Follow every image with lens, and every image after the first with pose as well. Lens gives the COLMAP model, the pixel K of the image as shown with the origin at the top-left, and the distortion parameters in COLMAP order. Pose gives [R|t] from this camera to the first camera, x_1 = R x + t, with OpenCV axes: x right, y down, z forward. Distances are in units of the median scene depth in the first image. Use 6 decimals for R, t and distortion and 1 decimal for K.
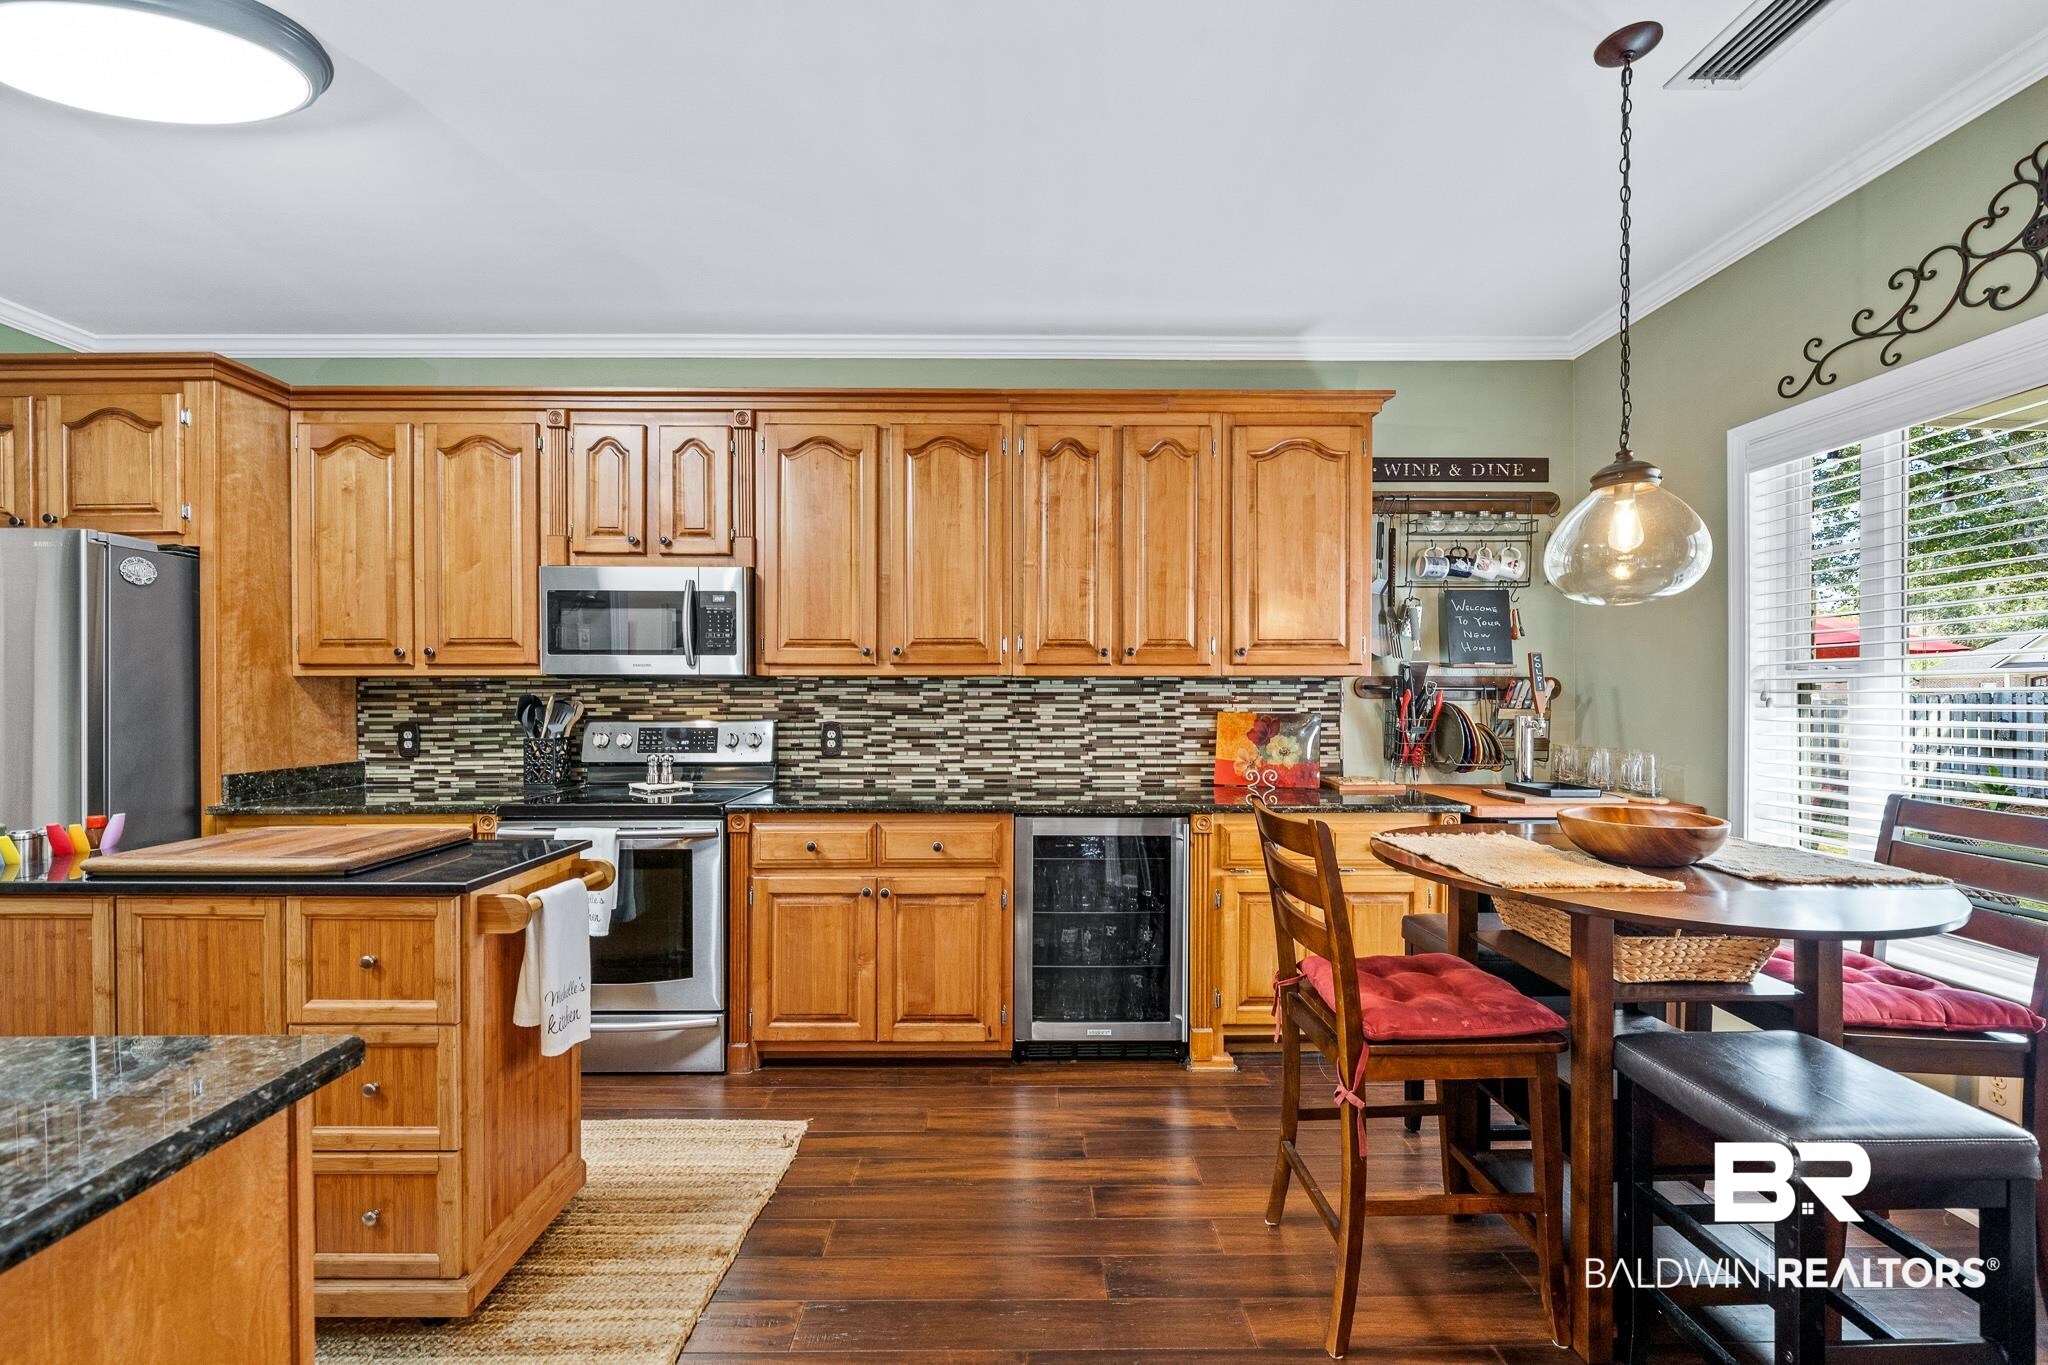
lens RADIAL K [[812.8, 0, 1023.5], [0, 812.8, 695.2], [0, 0, 1]] dist [-0.004754, 0.001086]
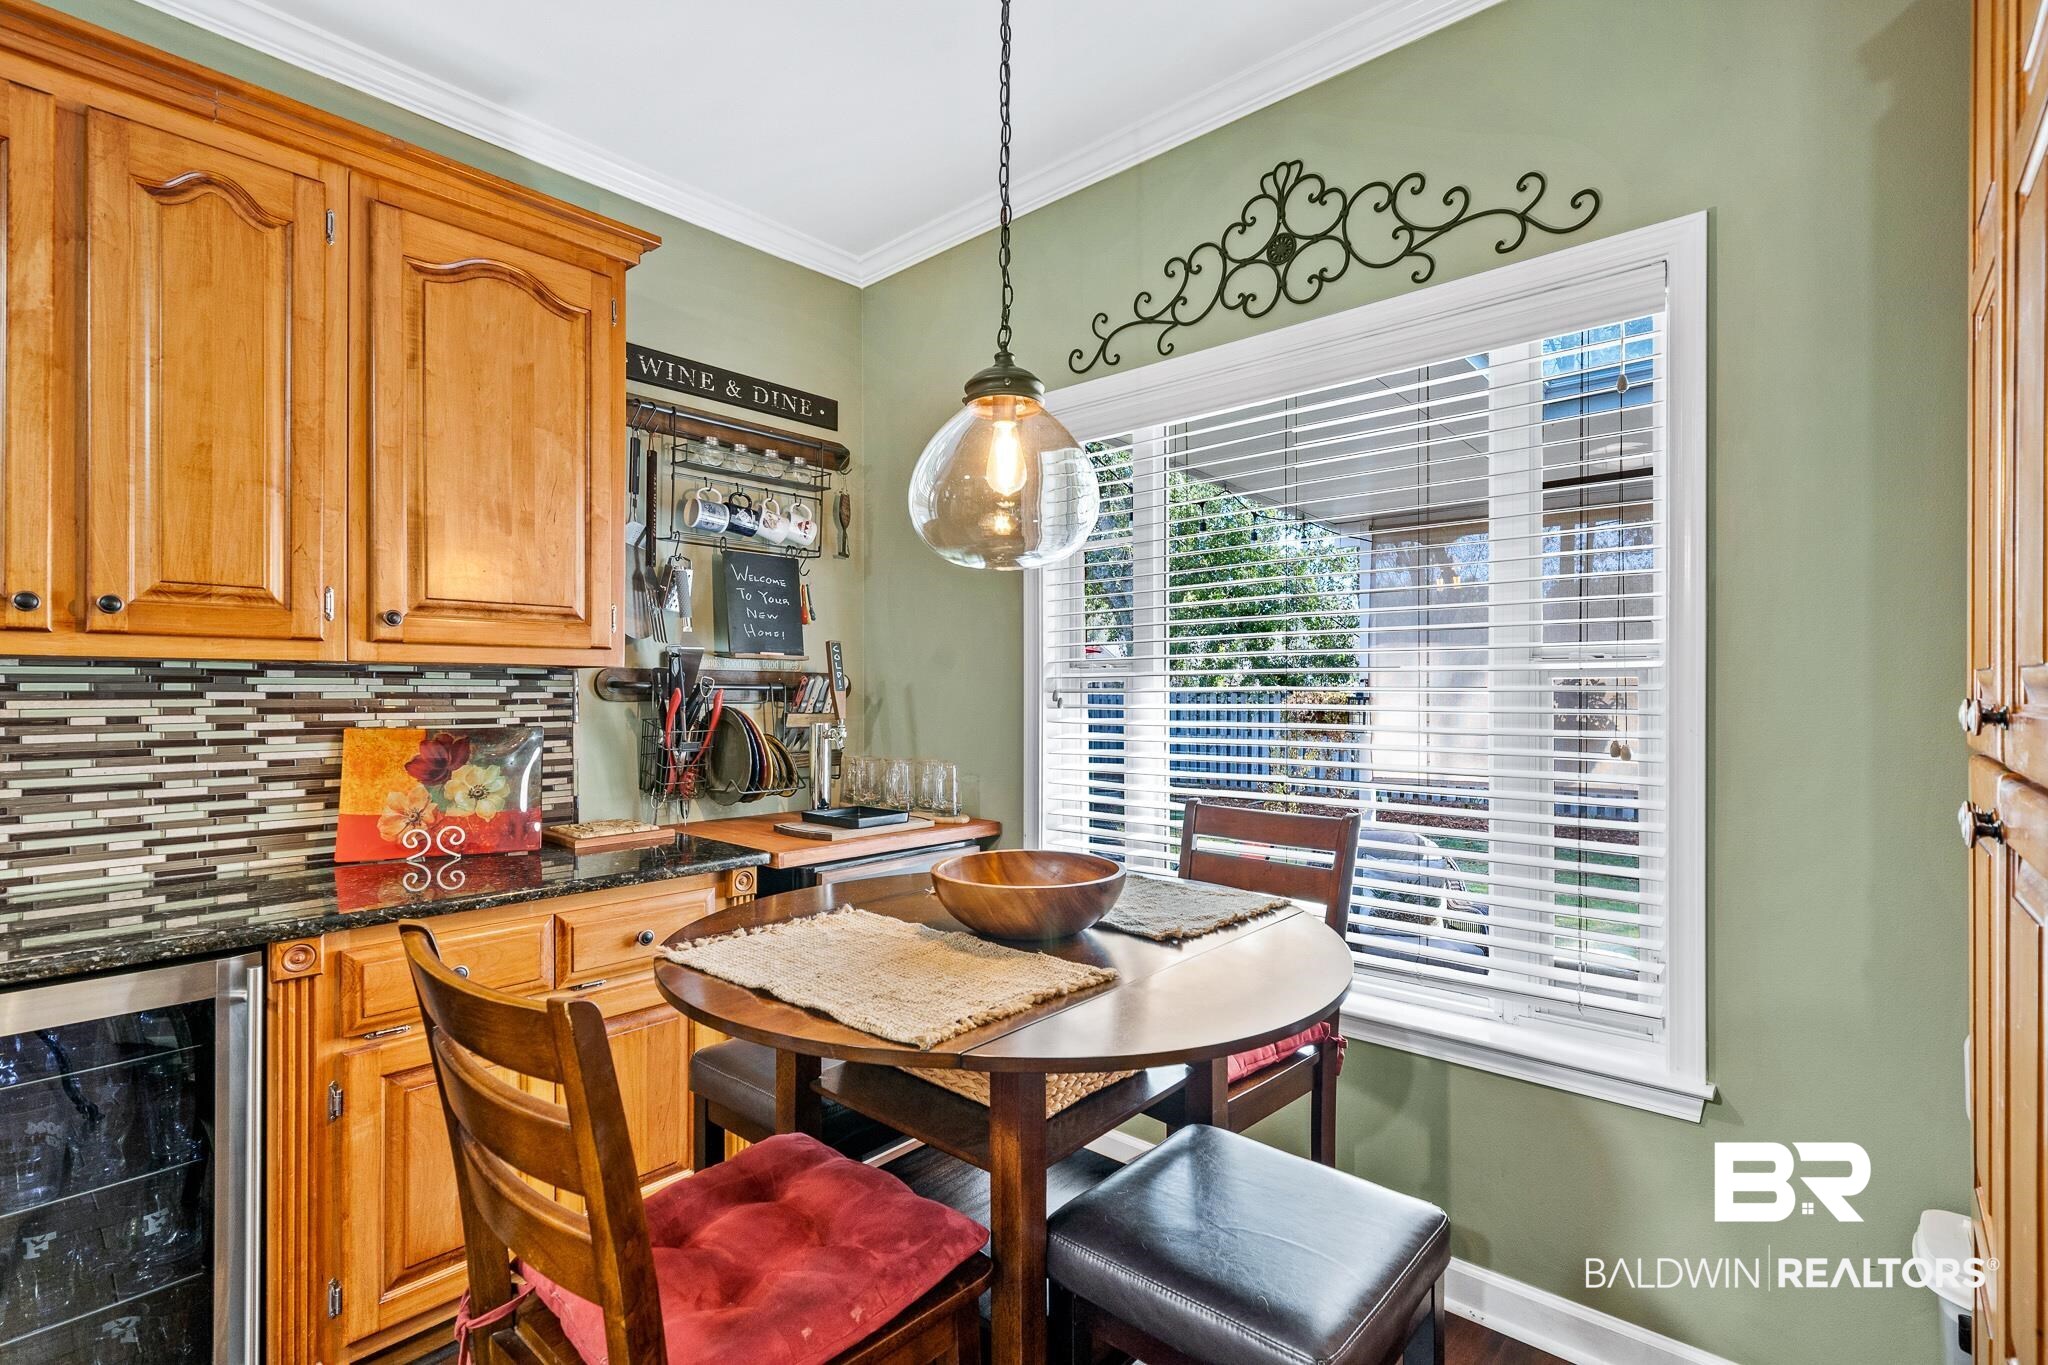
lens RADIAL K [[943.2, 0, 1019.8], [0, 943.2, 693.8], [0, 0, 1]] dist [-0.000367, 0.000835]
pose [[0.671917, -0.001578, 0.740625, 0.082268], [0.002619, 0.999997, -0.000245, -0.001249], [-0.740622, 0.002104, 0.671918, 0.261187]]
